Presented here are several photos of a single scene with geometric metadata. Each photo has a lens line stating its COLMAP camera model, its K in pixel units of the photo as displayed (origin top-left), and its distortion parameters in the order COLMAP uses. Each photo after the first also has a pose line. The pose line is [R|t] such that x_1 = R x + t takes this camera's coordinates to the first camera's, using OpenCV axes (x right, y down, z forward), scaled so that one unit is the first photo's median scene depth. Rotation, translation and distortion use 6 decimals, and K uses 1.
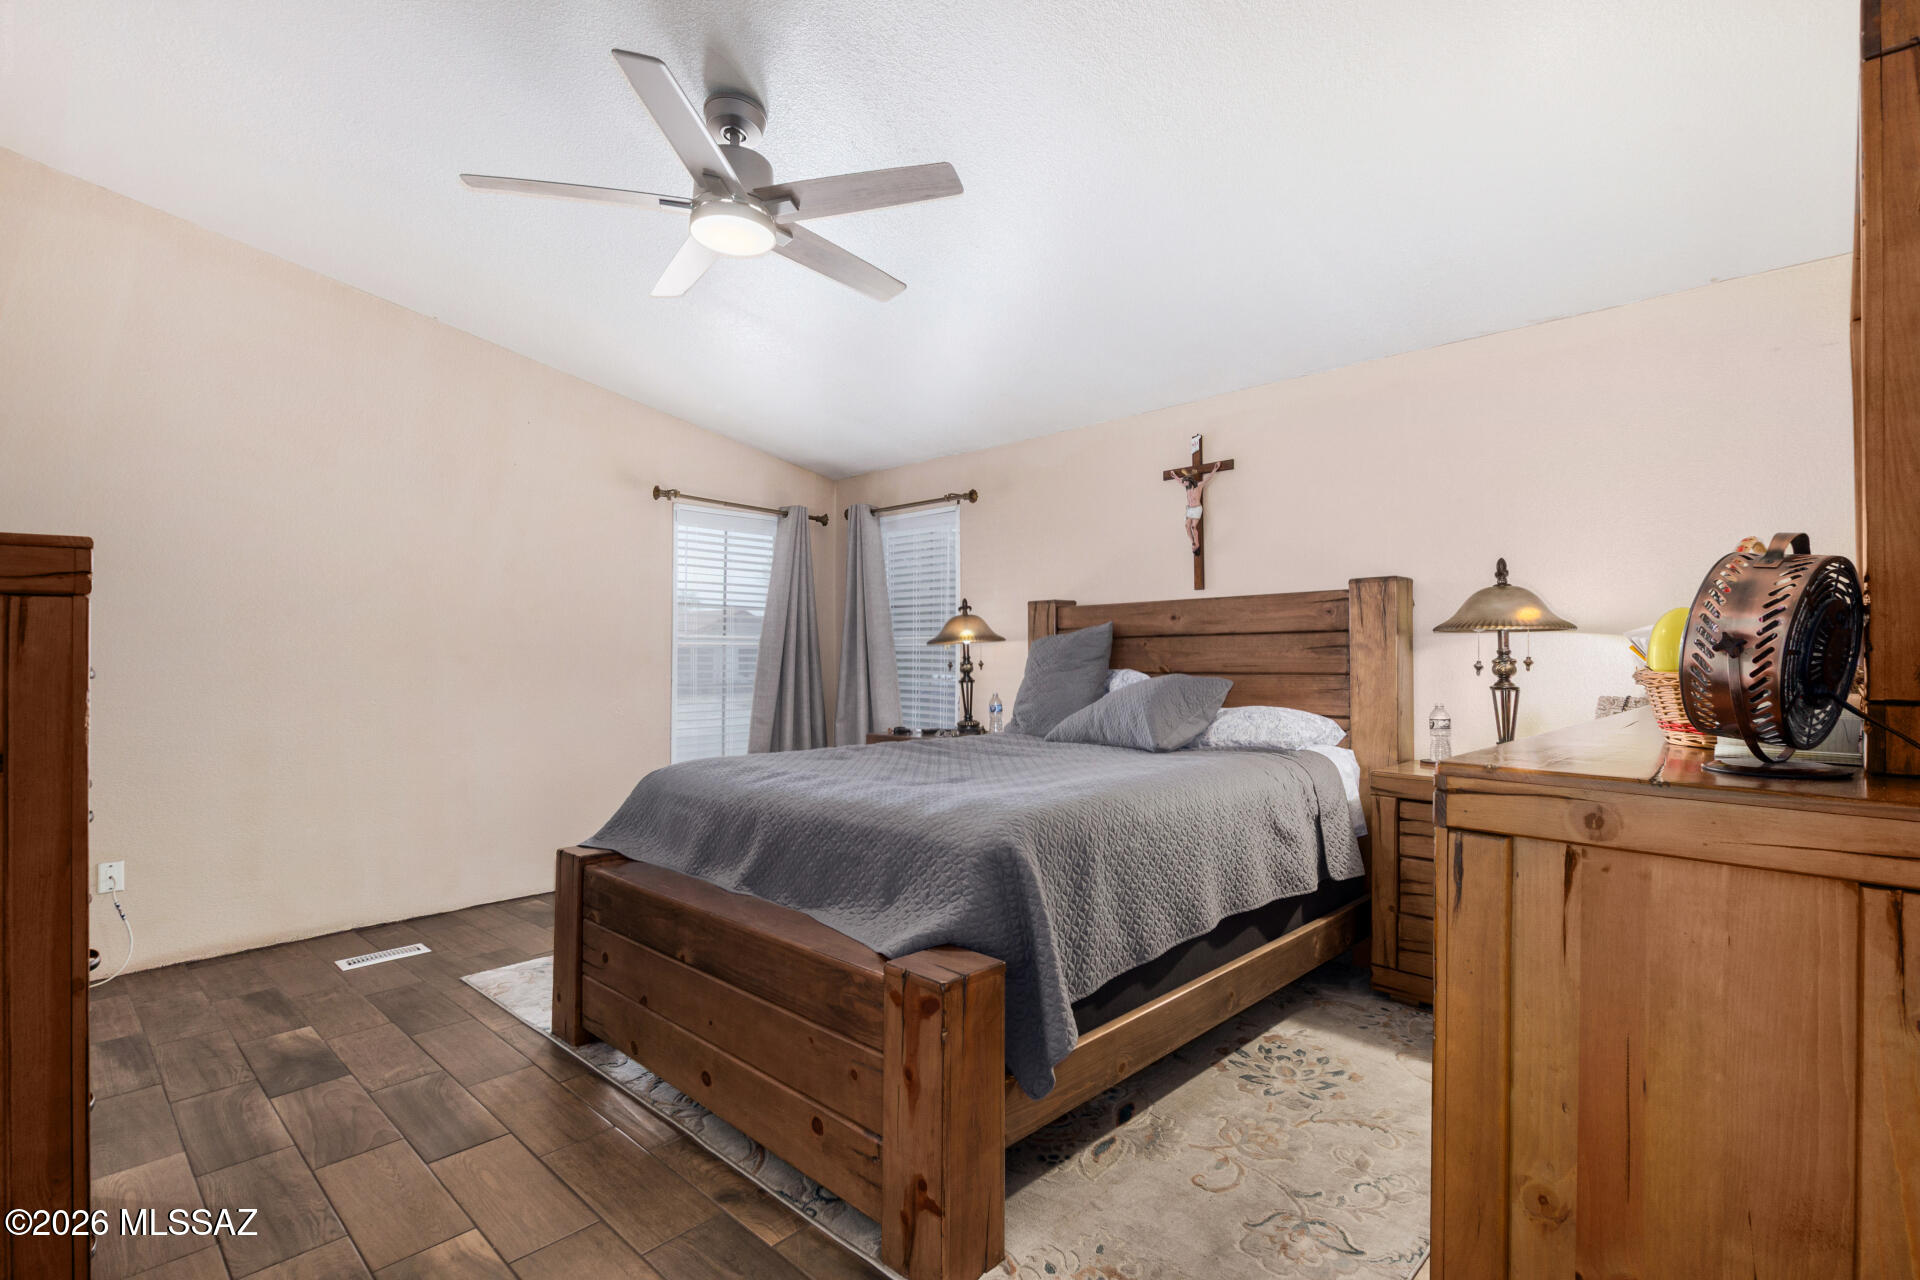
lens RADIAL K [[911.3, 0, 979.8], [0, 911.3, 641.5], [0, 0, 1]] dist [0.016758, 0.000075]
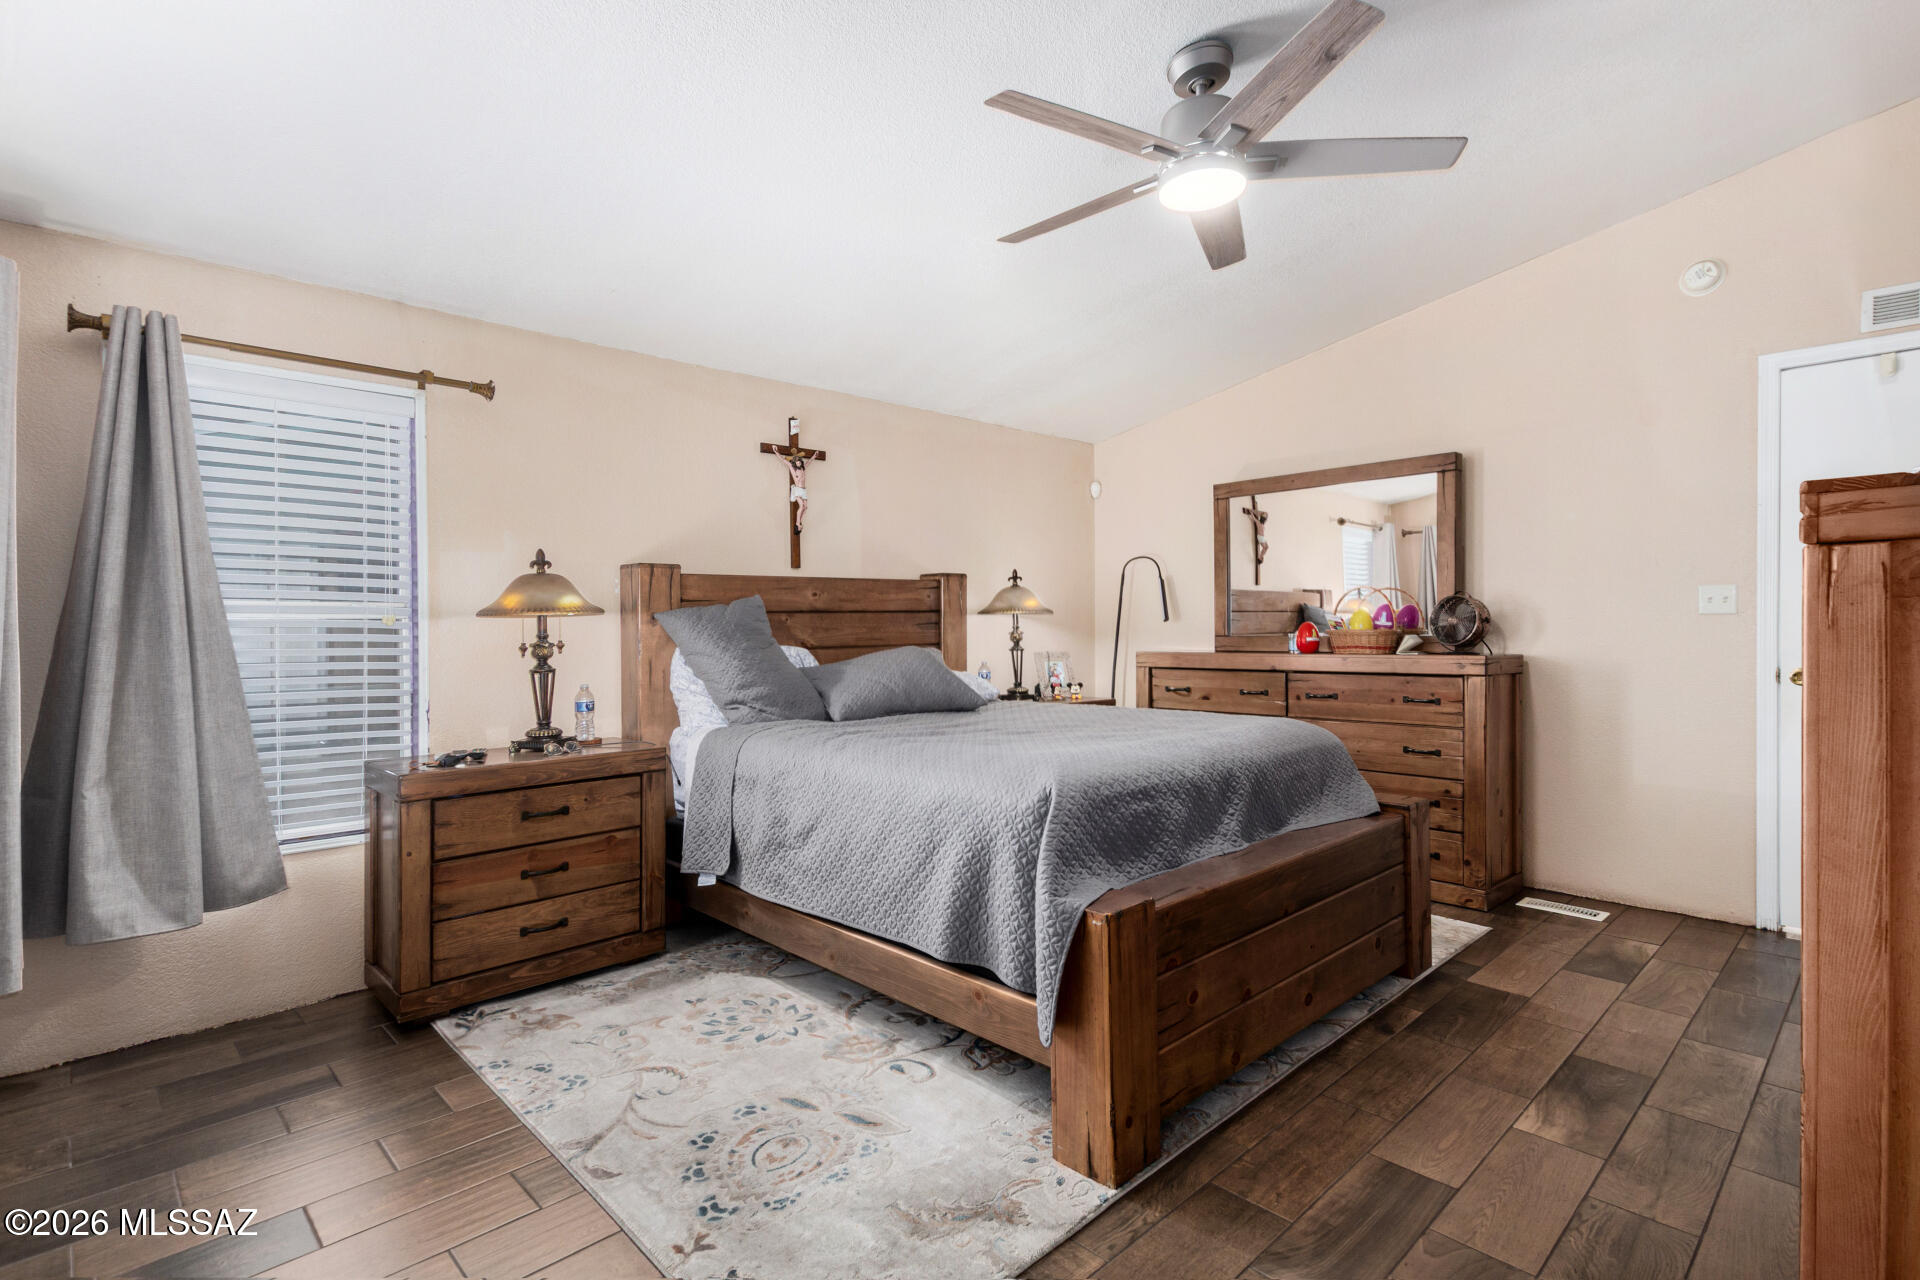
lens RADIAL K [[911.3, 0, 981.2], [0, 911.3, 637.6], [0, 0, 1]] dist [0.016758, 0.000075]
pose [[0.036833, -0.000441, 0.999321, -0.793061], [0.002184, 0.999998, 0.000361, 0.022318], [-0.999319, 0.002169, 0.036834, 0.756768]]
